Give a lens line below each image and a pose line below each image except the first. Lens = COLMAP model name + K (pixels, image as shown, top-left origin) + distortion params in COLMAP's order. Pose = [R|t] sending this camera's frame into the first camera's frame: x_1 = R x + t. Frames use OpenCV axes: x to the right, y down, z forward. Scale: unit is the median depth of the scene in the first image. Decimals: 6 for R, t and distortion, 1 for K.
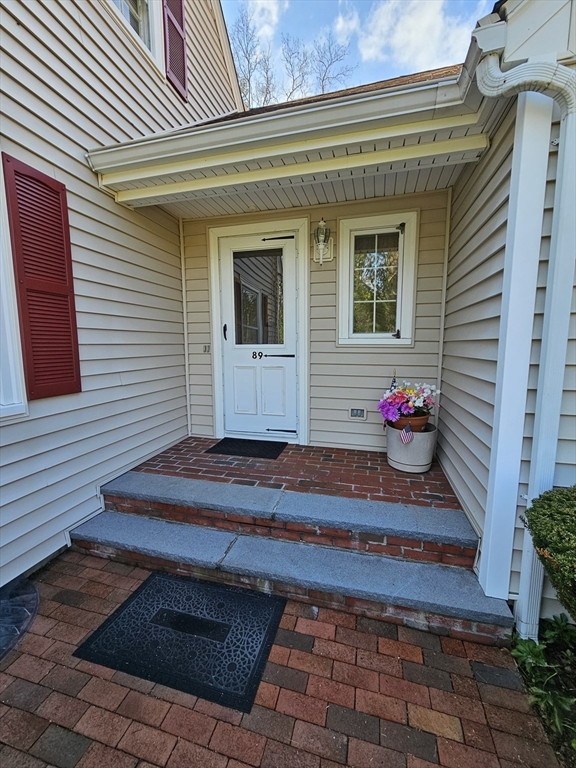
lens RADIAL K [[311.9, 0, 287.3], [0, 311.9, 382.1], [0, 0, 1]] dist [0.000838, -0.000220]
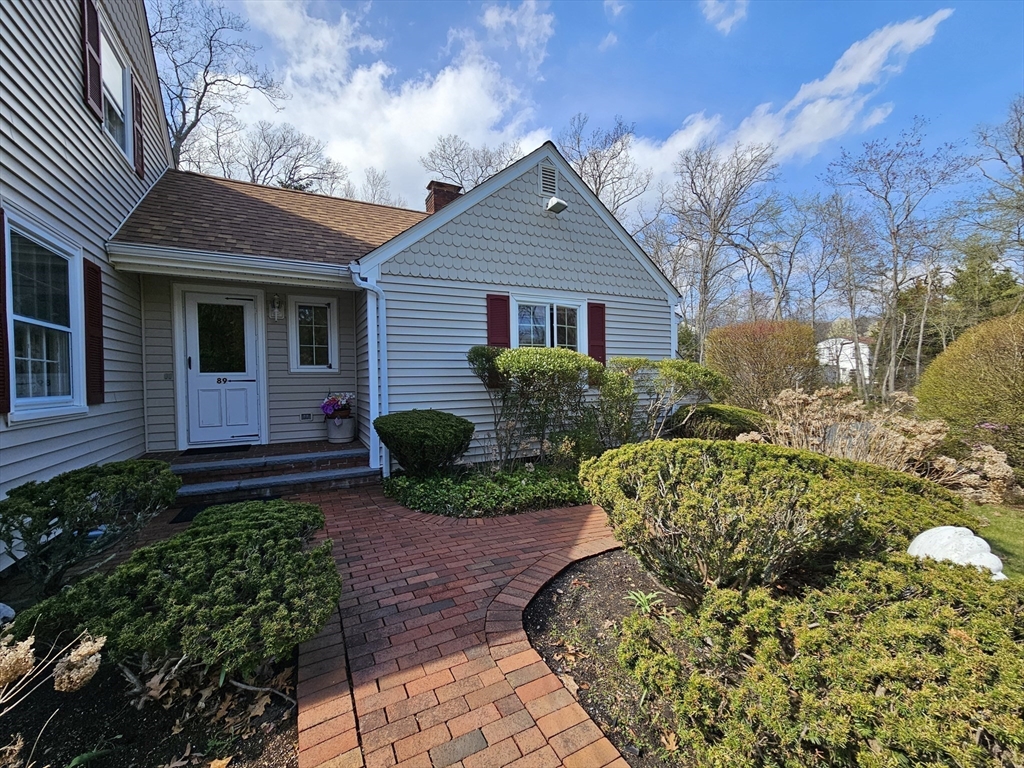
lens RADIAL K [[415.9, 0, 513.6], [0, 415.9, 383.9], [0, 0, 1]] dist [0.000838, -0.000220]
pose [[0.734510, -0.019463, 0.678318, -0.409958], [0.095466, 0.992611, -0.074893, 0.189780], [-0.671849, 0.119766, 0.730941, -1.197924]]
